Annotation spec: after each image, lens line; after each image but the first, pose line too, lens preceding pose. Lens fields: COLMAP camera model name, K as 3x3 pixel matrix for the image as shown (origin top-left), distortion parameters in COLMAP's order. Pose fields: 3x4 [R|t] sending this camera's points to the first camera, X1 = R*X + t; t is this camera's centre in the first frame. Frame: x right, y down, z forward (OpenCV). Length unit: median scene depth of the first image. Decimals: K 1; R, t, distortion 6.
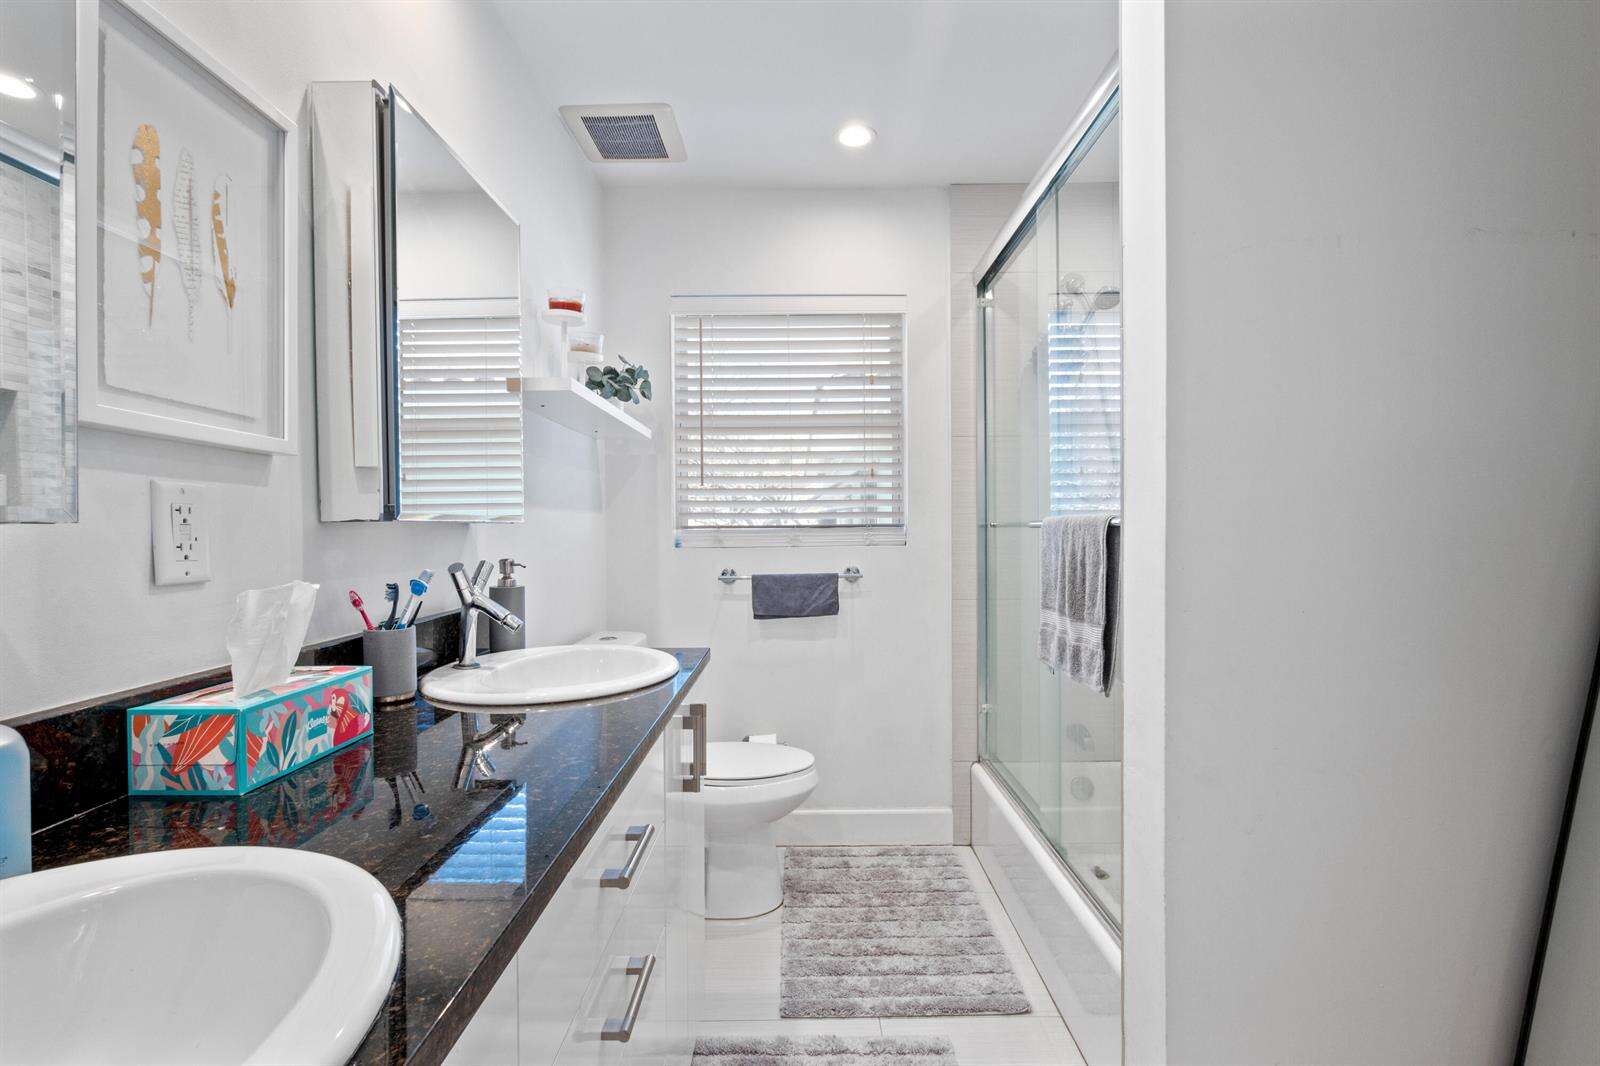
lens RADIAL K [[737.5, 0, 801.4], [0, 737.5, 533.3], [0, 0, 1]] dist [-0.002818, 0.001805]
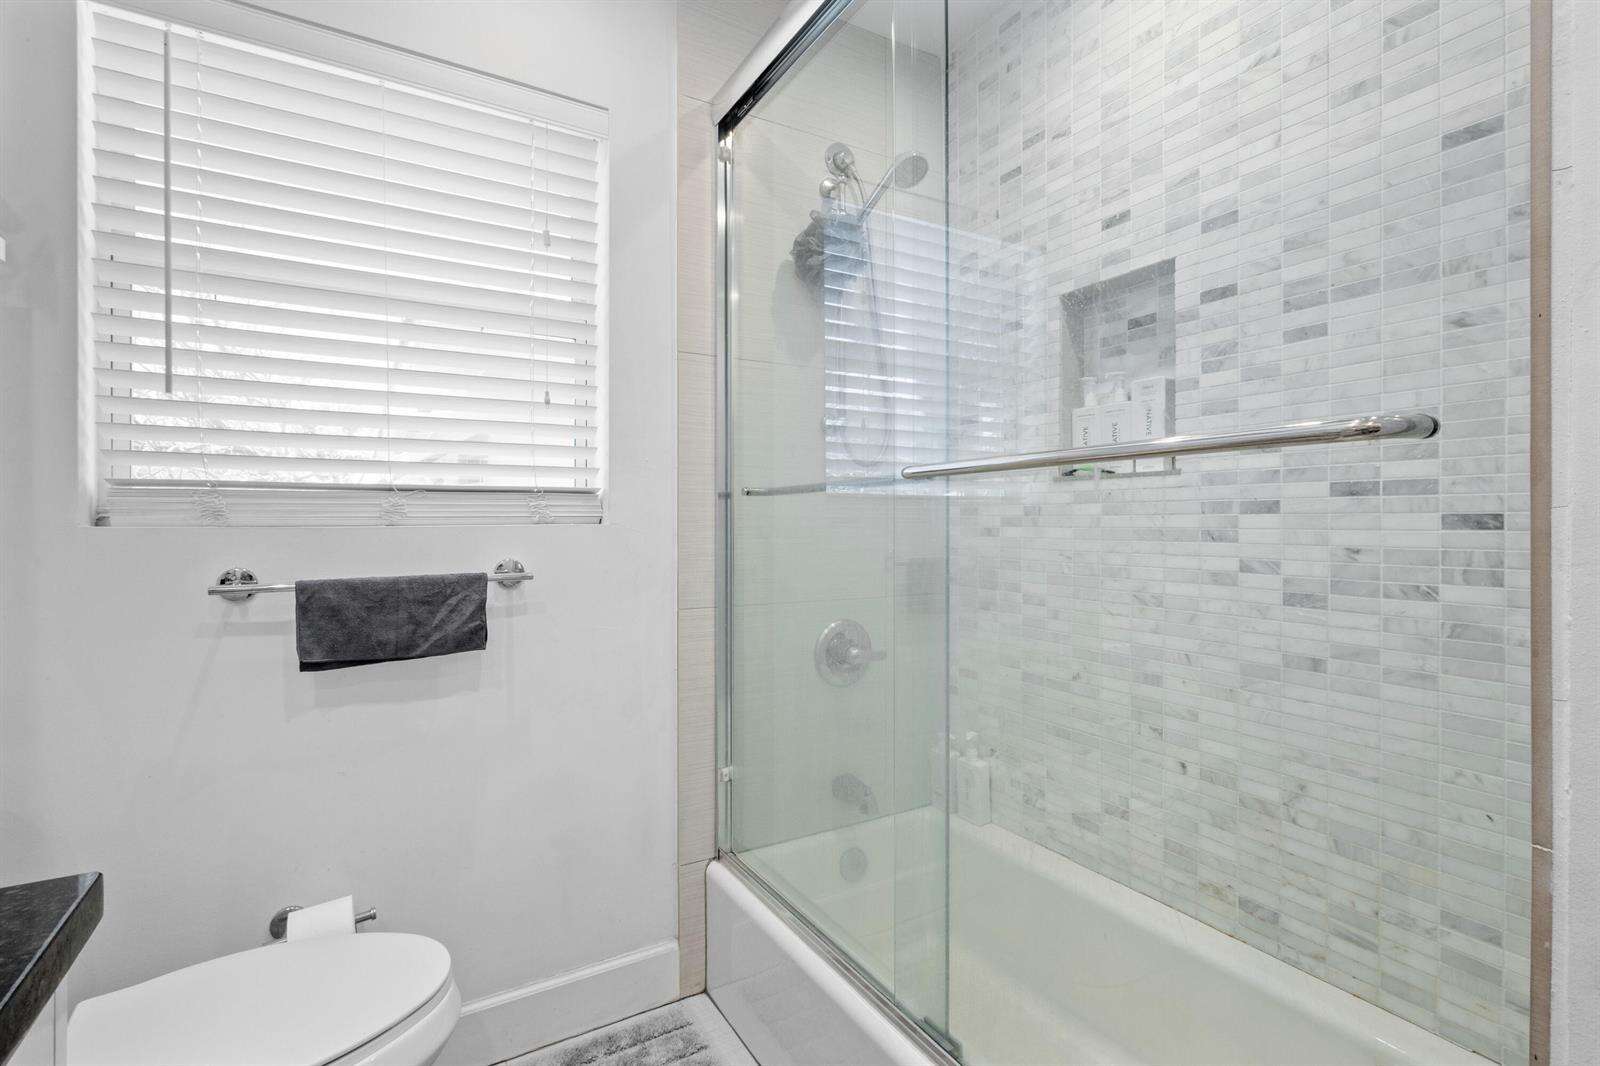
lens RADIAL K [[737.5, 0, 800.8], [0, 737.5, 522.3], [0, 0, 1]] dist [-0.002818, 0.001805]
pose [[0.861970, 0.005631, 0.506928, -0.030740], [-0.003483, 0.999980, -0.005186, 0.021384], [-0.506947, 0.002704, 0.861973, 0.474355]]
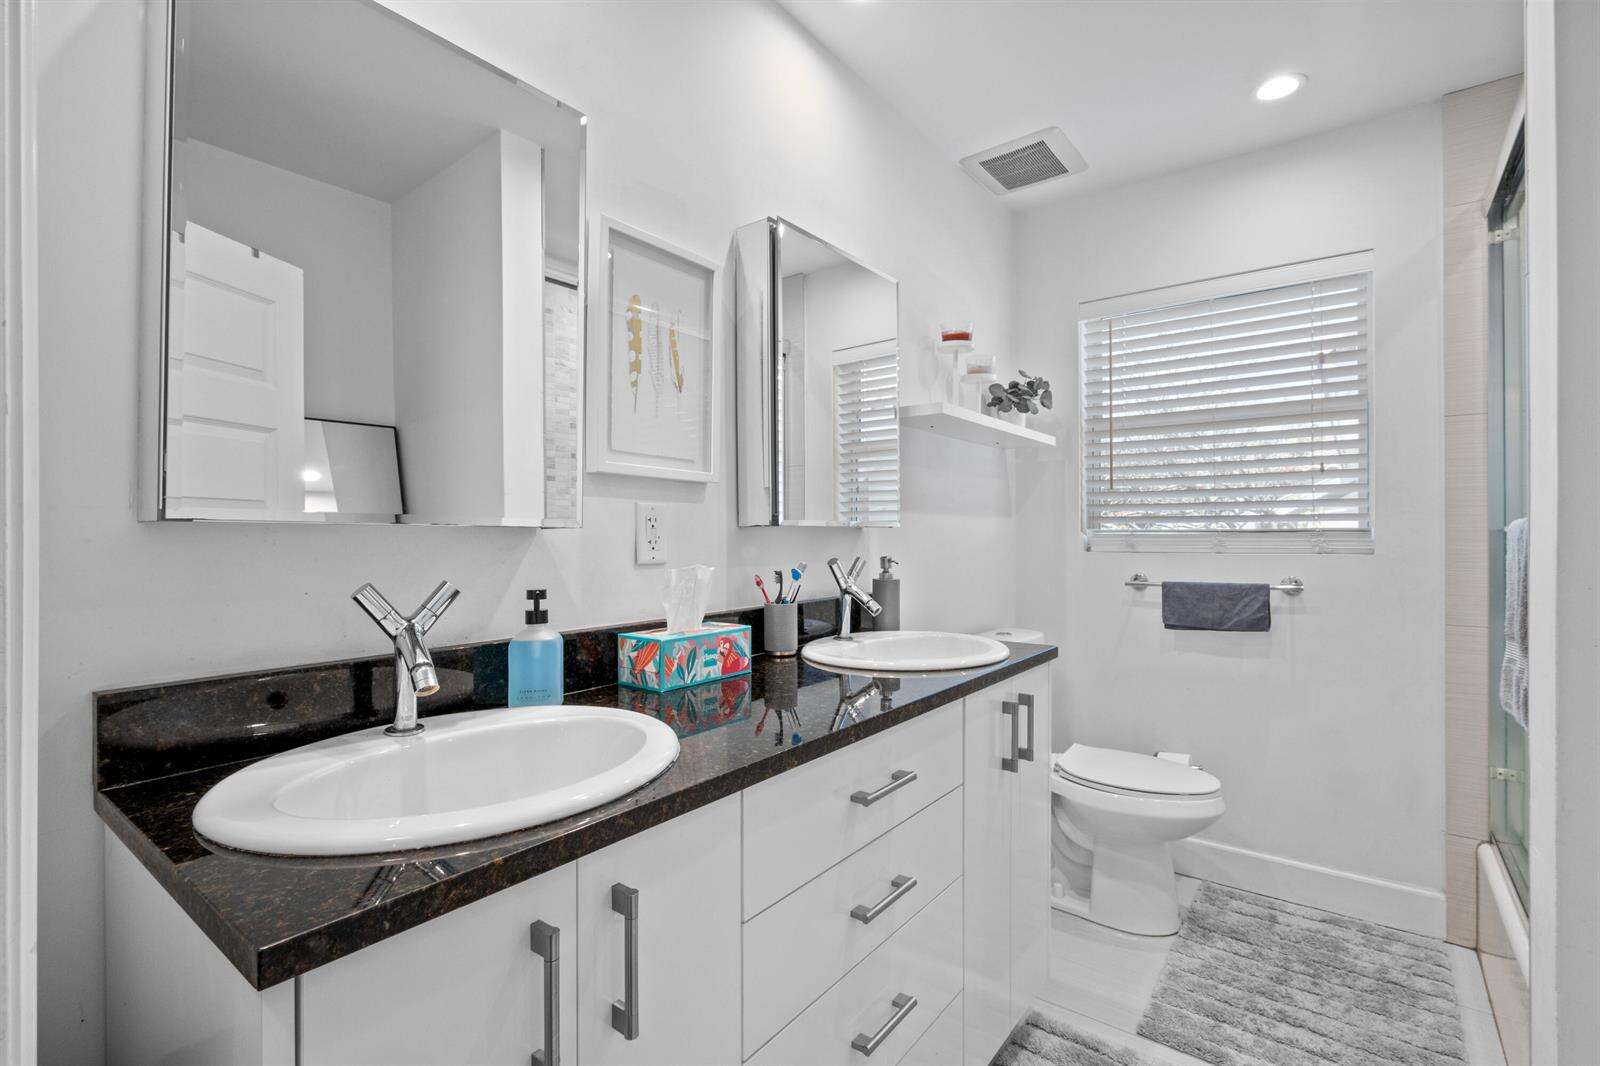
lens RADIAL K [[737.5, 0, 800.7], [0, 737.5, 529.9], [0, 0, 1]] dist [-0.002818, 0.001805]
pose [[0.790112, 0.002343, -0.612959, 0.168540], [-0.008242, 0.999943, -0.006802, 0.000064], [0.612908, 0.010426, 0.790086, -0.040335]]
